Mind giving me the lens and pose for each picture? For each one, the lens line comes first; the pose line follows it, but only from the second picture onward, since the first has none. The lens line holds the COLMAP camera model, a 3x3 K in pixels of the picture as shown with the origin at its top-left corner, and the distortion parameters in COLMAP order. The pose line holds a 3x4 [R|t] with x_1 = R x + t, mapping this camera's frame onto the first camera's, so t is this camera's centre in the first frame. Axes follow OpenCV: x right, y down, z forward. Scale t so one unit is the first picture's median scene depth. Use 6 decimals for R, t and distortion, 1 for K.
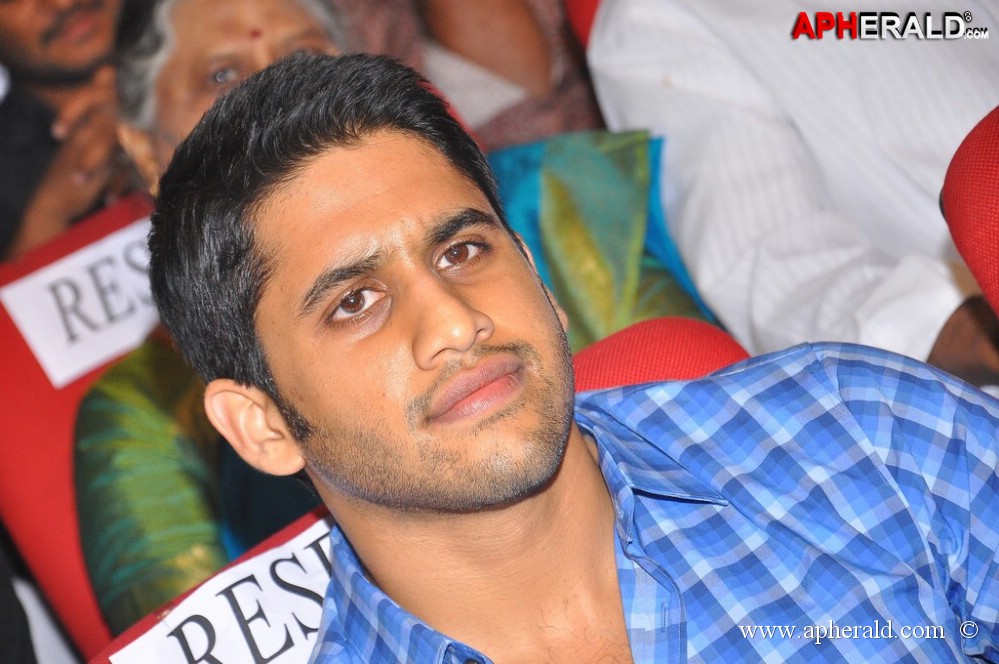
lens RADIAL K [[1744.3, 0, 495.9], [0, 1744.3, 326.0], [0, 0, 1]] dist [-0.059214, 0.000000]
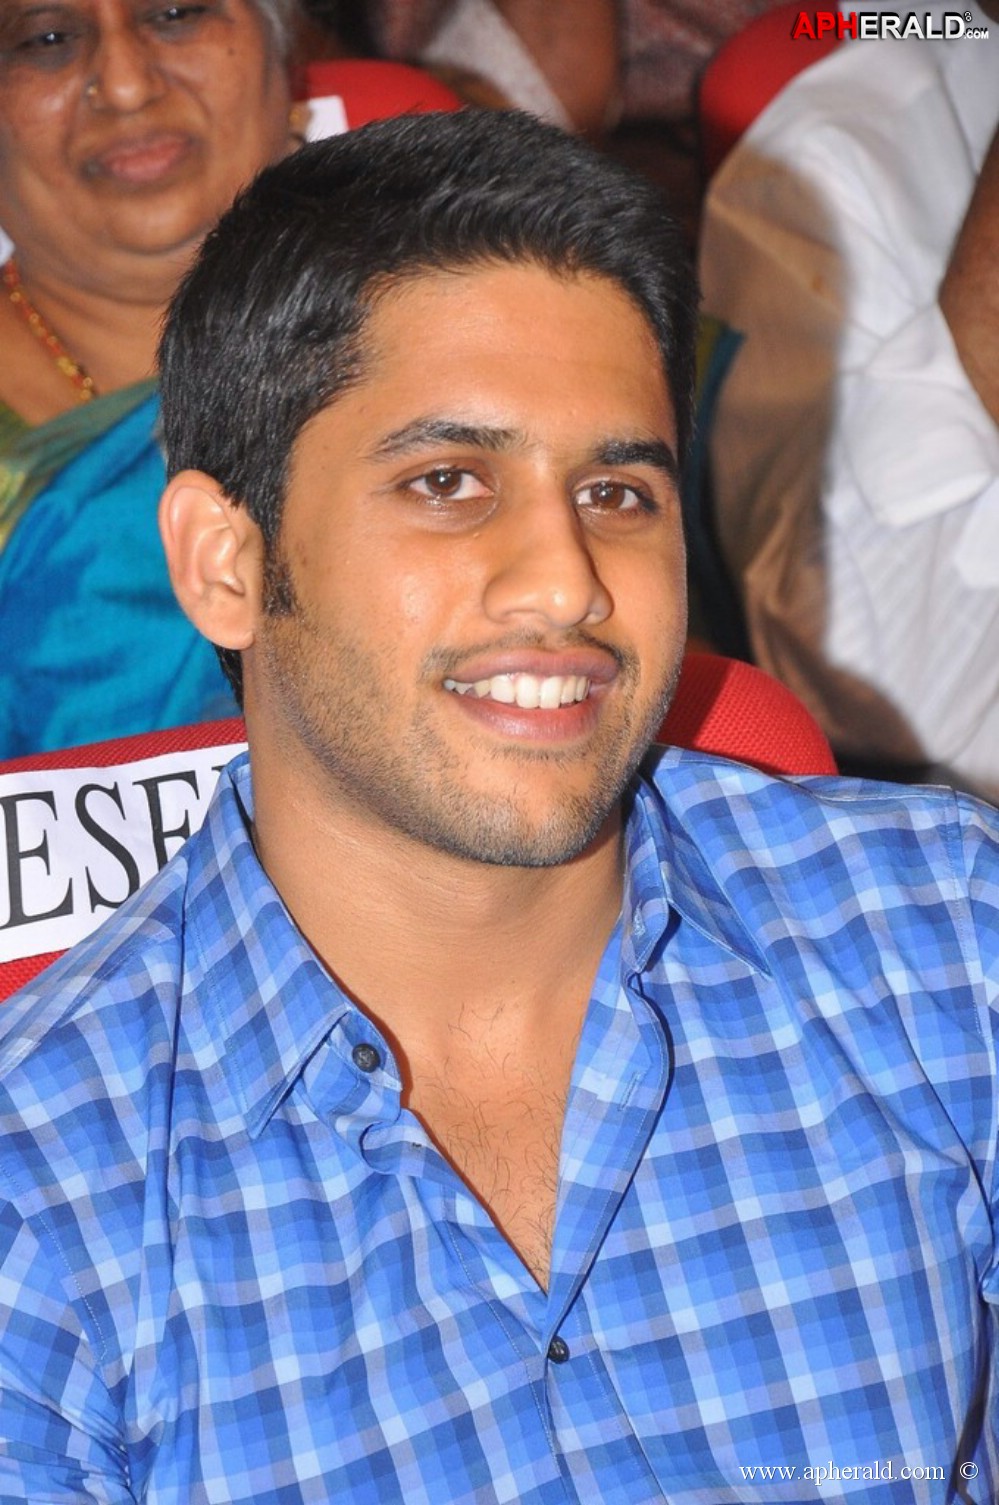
lens RADIAL K [[2627.8, 0, 498.4], [0, 2627.8, 744.1], [0, 0, 1]] dist [-0.059214, 0.000000]
pose [[0.789428, 0.447146, 0.420553, -0.442310], [-0.409744, 0.893986, -0.181377, 0.250054], [-0.457070, -0.029135, 0.888953, 0.090108]]
